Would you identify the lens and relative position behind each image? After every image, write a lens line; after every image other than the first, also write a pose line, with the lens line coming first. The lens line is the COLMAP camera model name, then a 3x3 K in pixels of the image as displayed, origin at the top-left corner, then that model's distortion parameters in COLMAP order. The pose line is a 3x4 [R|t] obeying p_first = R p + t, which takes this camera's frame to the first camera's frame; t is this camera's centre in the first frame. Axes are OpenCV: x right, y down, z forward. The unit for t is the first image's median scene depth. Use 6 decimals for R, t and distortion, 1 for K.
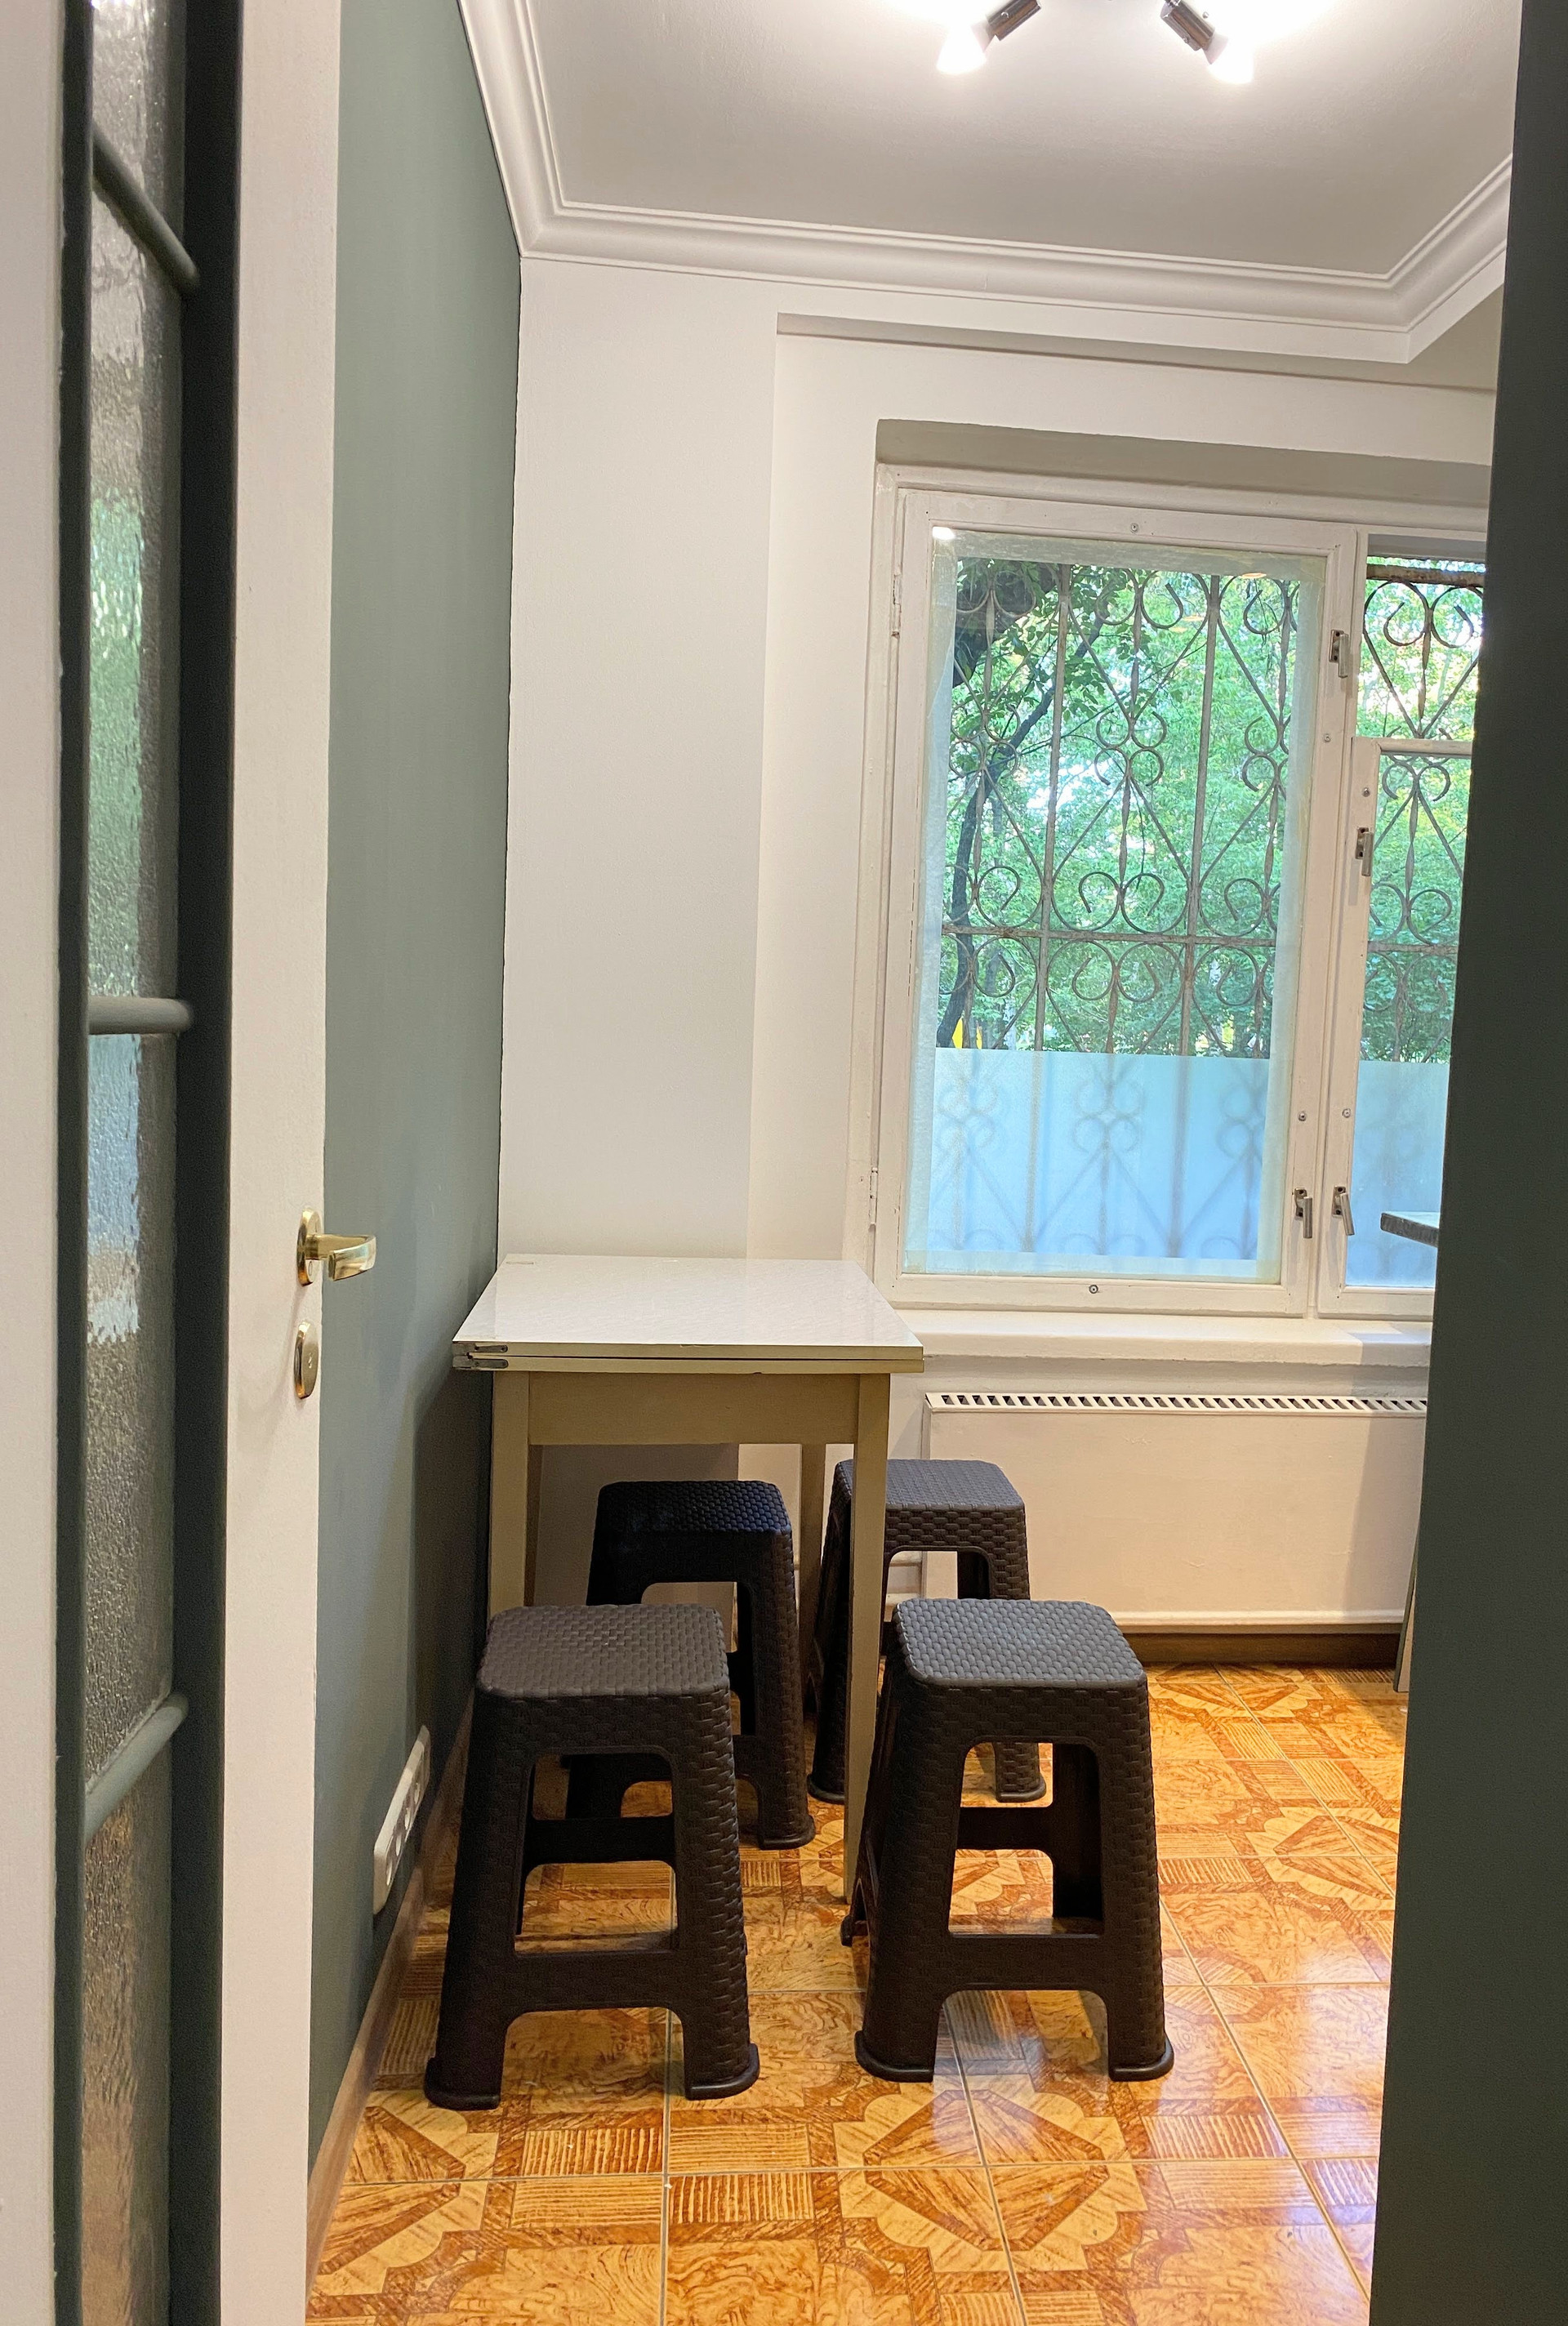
lens RADIAL K [[1536.9, 0, 784.0], [0, 1536.9, 1163.0], [0, 0, 1]] dist [-0.029942, -0.003328]
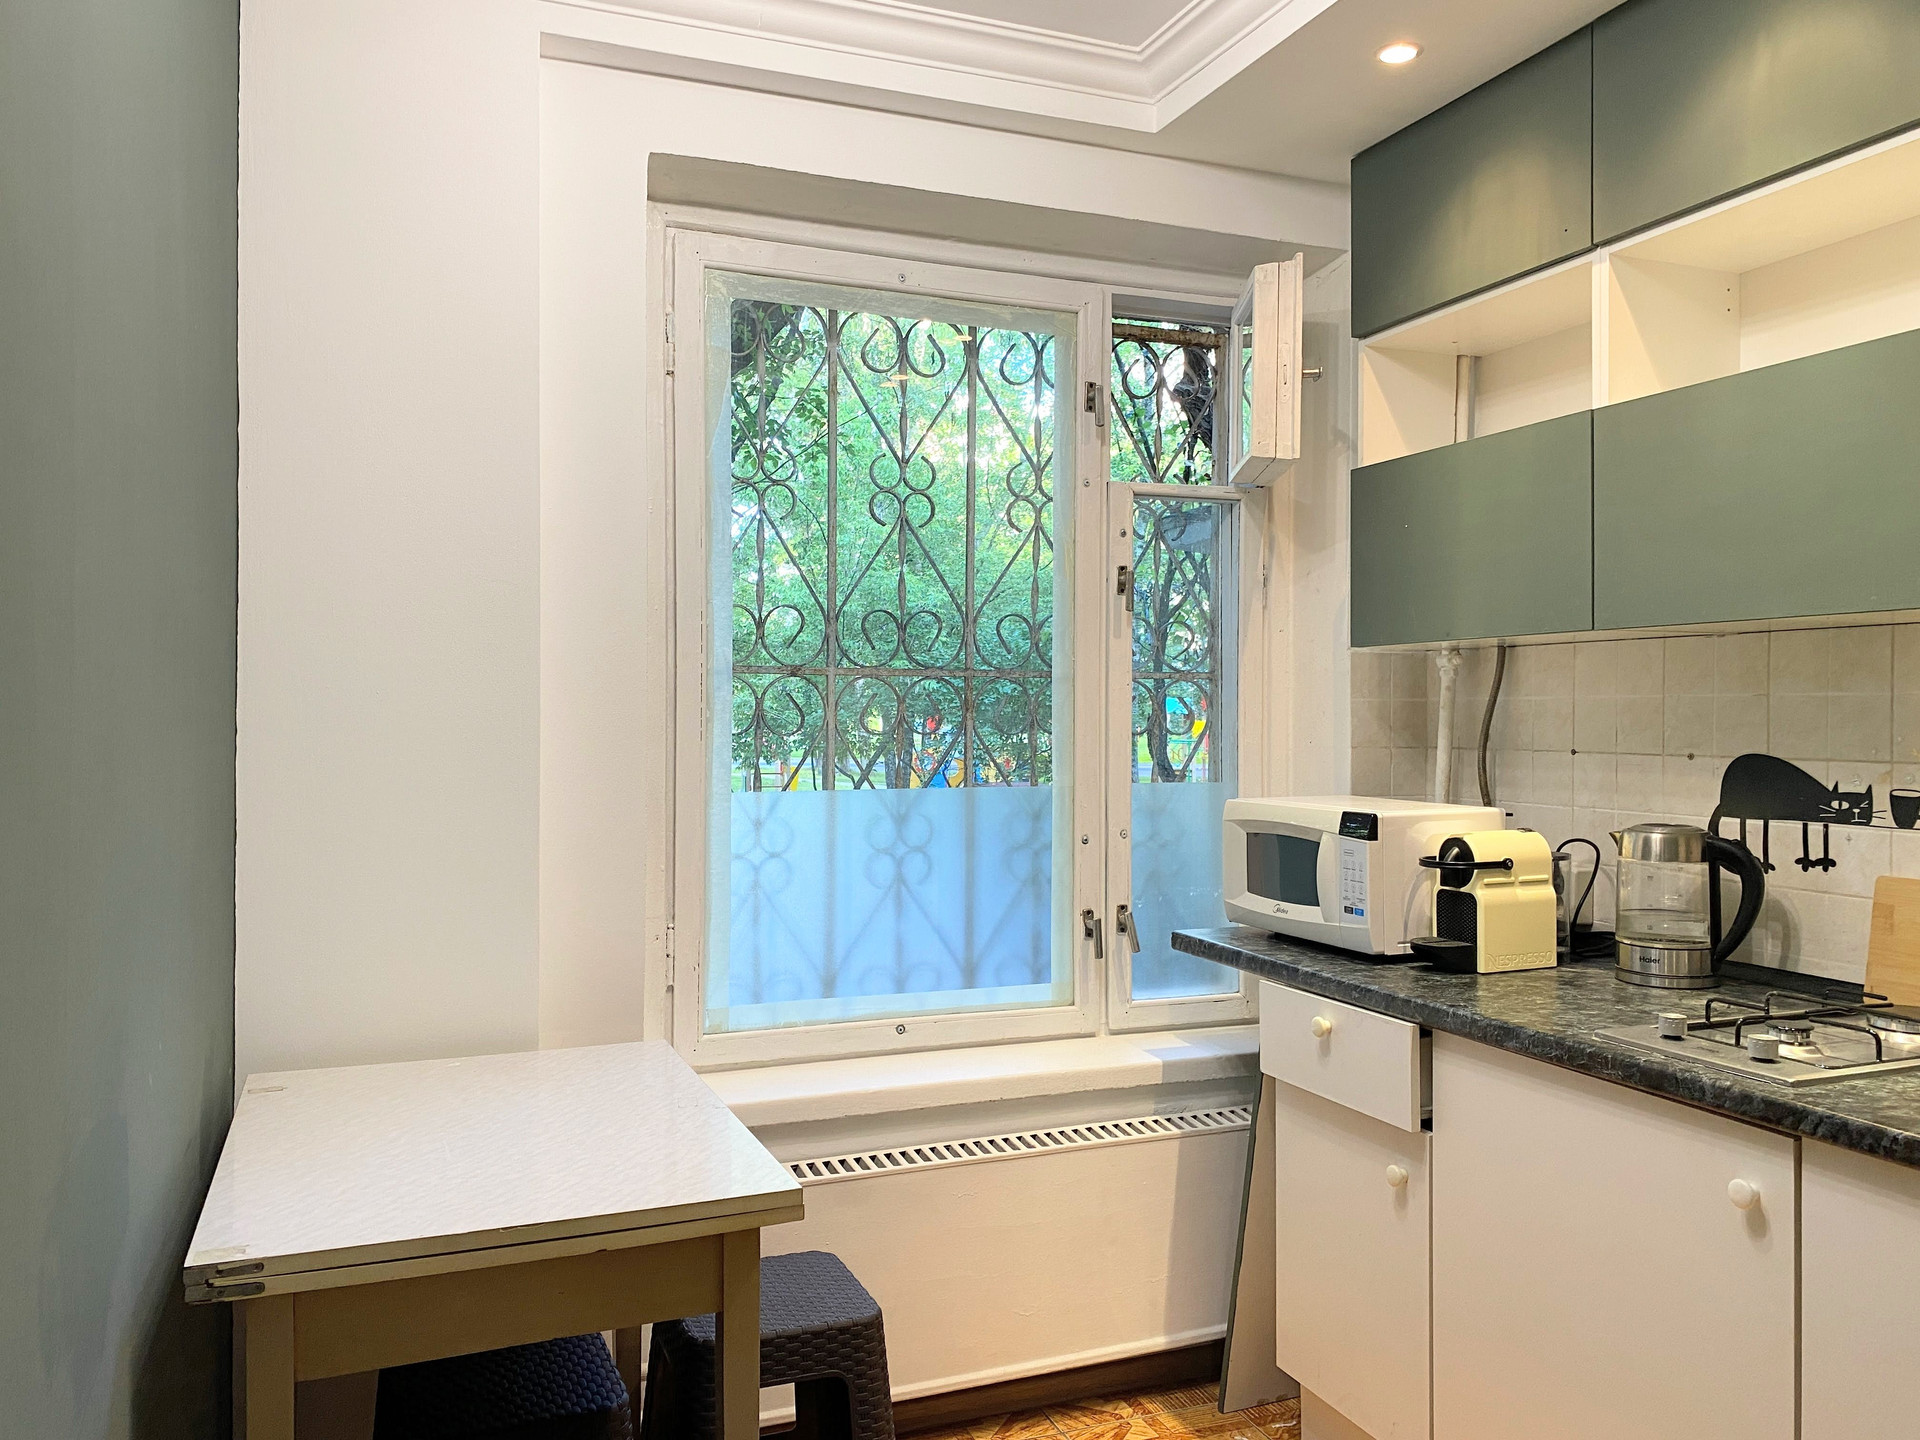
lens RADIAL K [[1451.4, 0, 960.0], [0, 1451.4, 720.0], [0, 0, 1]] dist [0.040244, -0.064492]
pose [[0.958065, -0.032280, 0.284727, -0.021134], [0.061423, 0.993673, -0.094026, -0.025419], [-0.279890, 0.107572, 0.953986, 0.083588]]
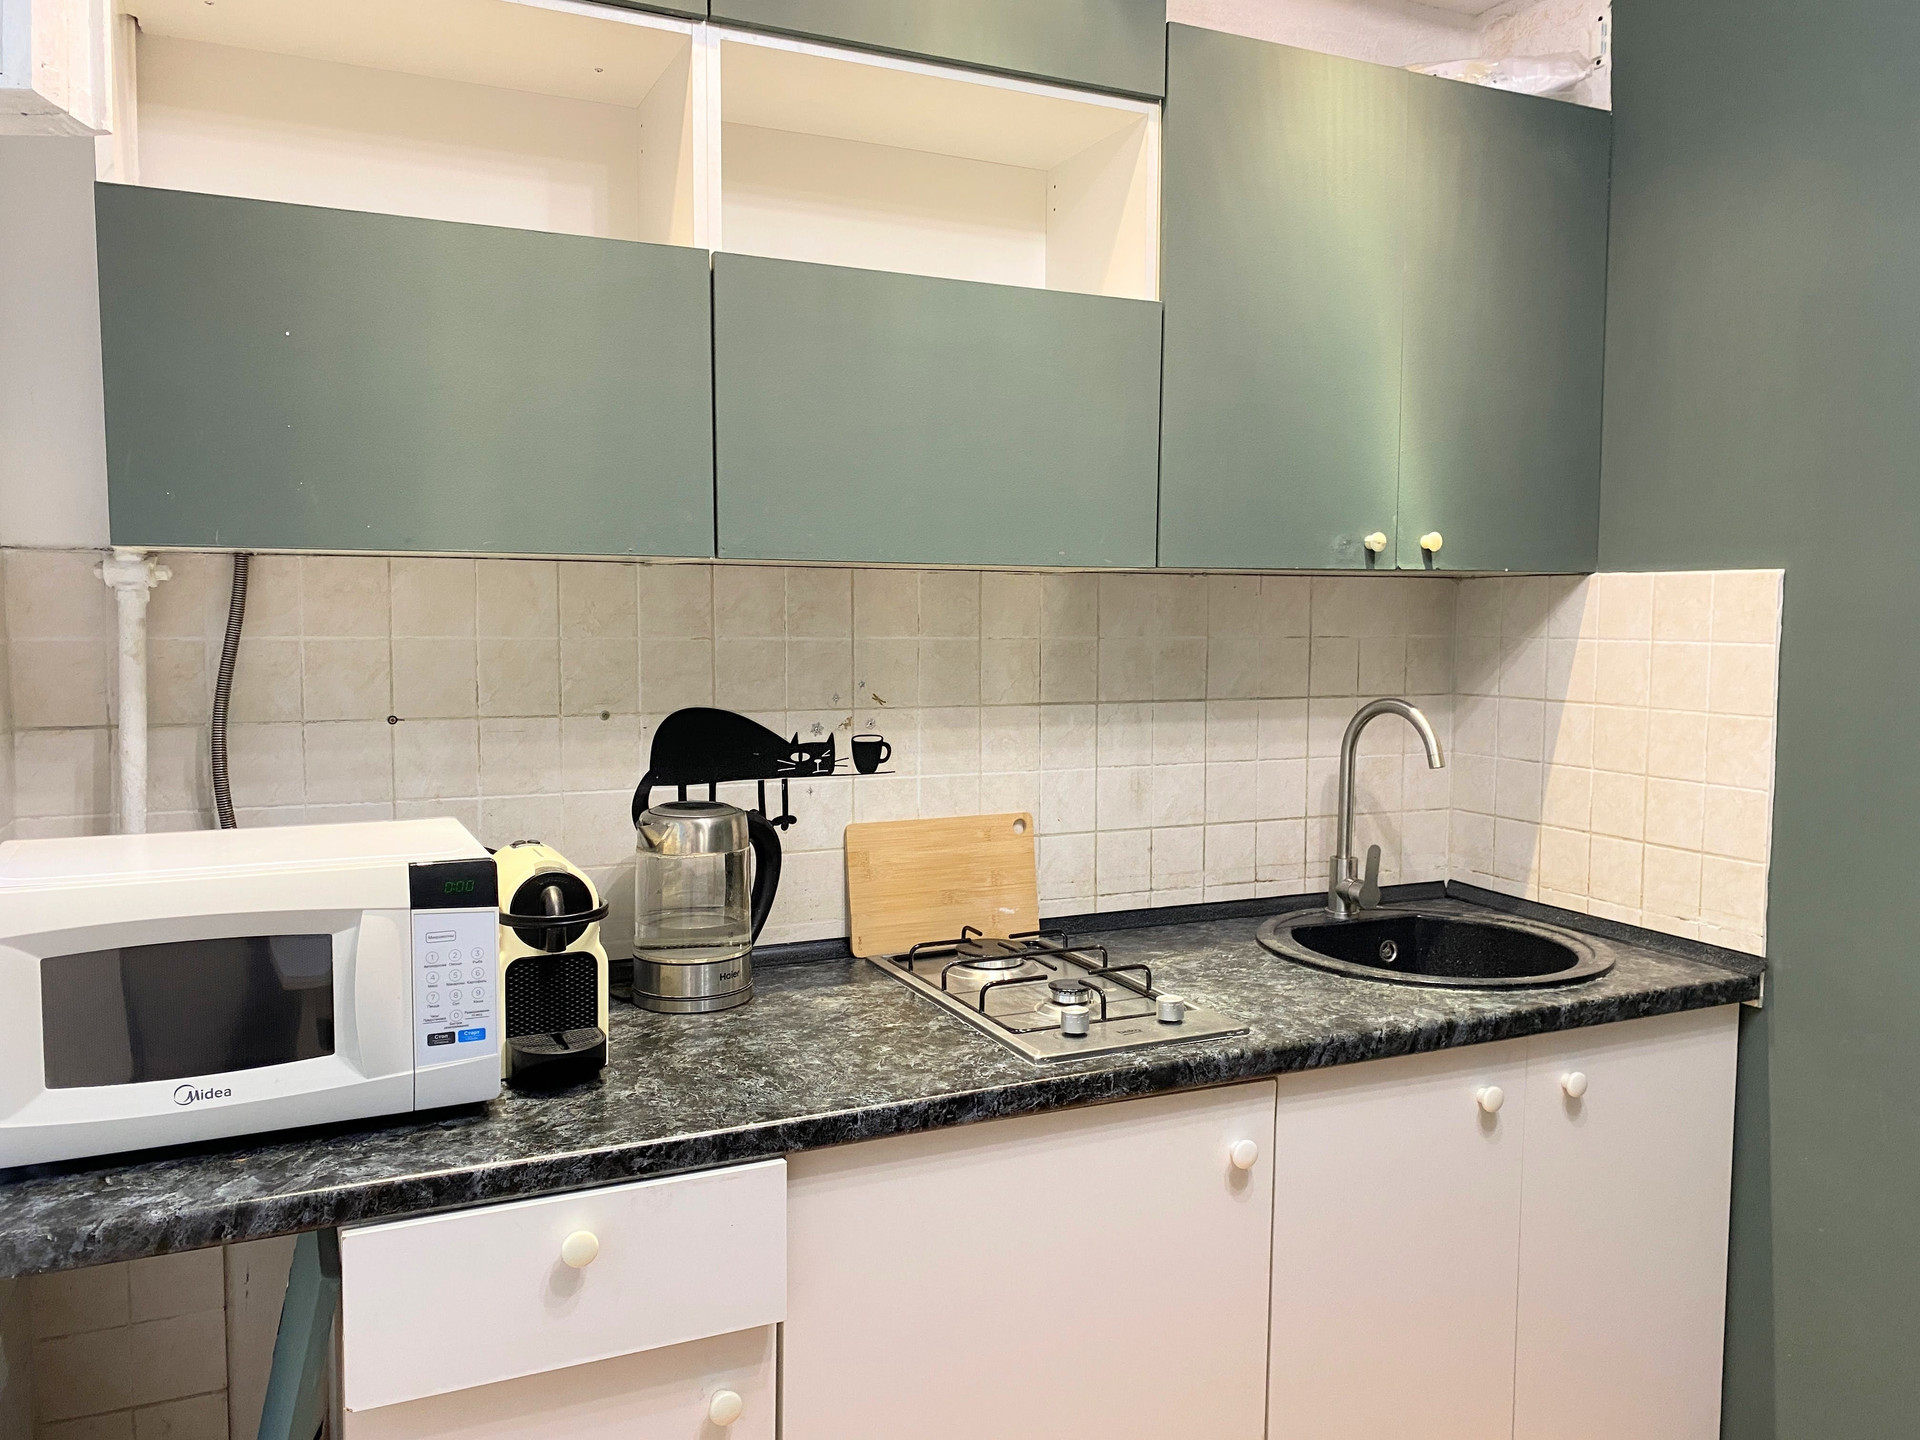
lens RADIAL K [[1451.4, 0, 960.0], [0, 1451.4, 720.0], [0, 0, 1]] dist [0.040244, -0.064492]
pose [[-0.342107, -0.110915, 0.933092, -0.046475], [0.085286, 0.985245, 0.148384, -0.116649], [-0.935783, 0.130343, -0.327600, 0.681540]]
